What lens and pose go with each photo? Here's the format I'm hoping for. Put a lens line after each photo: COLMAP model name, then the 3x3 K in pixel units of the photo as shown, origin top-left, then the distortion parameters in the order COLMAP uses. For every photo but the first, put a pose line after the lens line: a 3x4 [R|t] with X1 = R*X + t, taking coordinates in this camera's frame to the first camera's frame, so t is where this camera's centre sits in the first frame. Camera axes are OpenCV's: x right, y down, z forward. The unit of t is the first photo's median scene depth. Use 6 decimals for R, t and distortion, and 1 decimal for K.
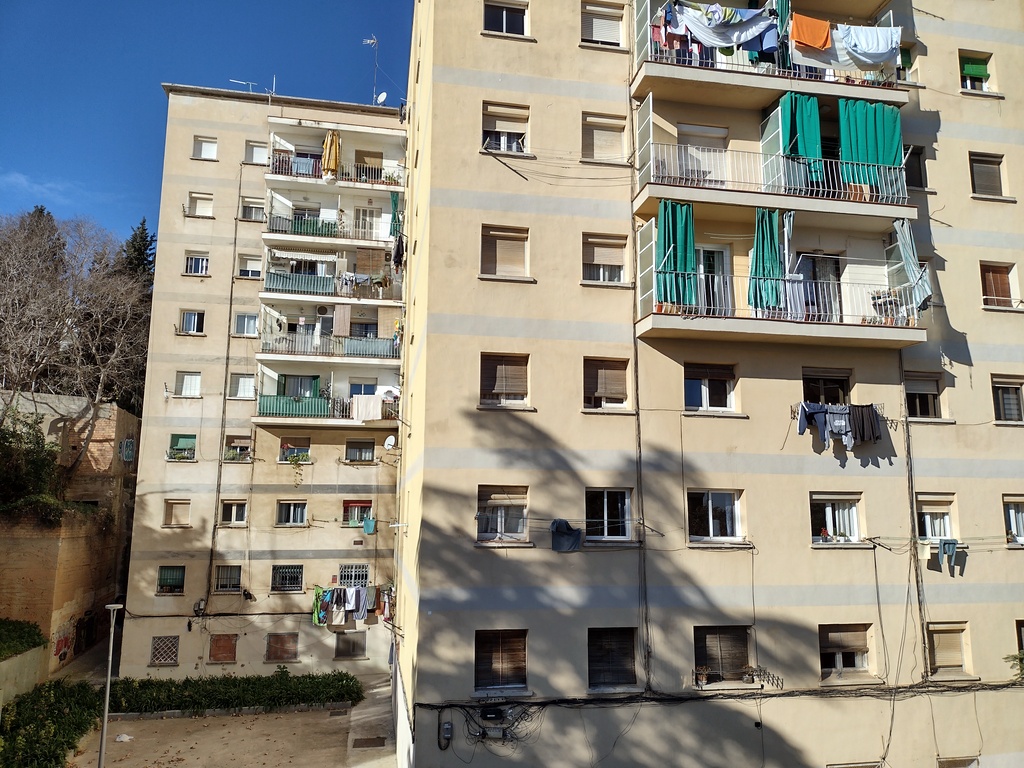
lens RADIAL K [[760.1, 0, 512.0], [0, 760.1, 384.0], [0, 0, 1]] dist [0.001172, 0.000528]
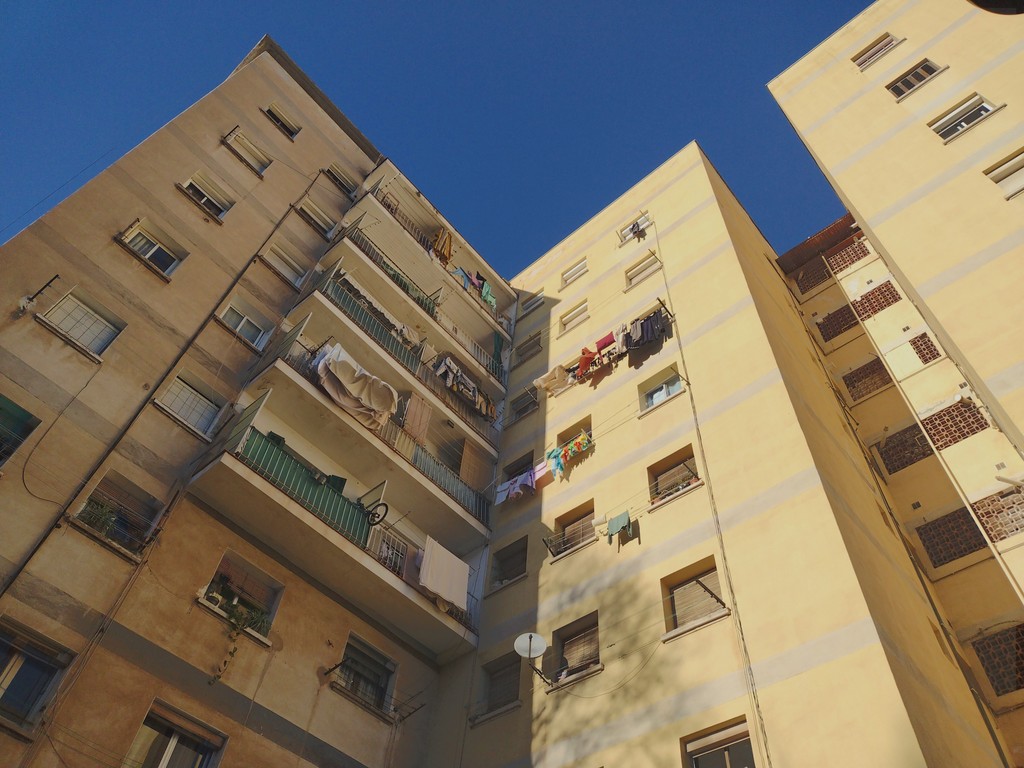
lens RADIAL K [[760.1, 0, 512.0], [0, 760.1, 384.0], [0, 0, 1]] dist [0.001172, 0.000528]
pose [[0.782488, 0.523777, 0.336705, -0.368268], [-0.158367, 0.690374, -0.705906, 0.263289], [-0.602190, 0.499040, 0.623159, 0.637689]]
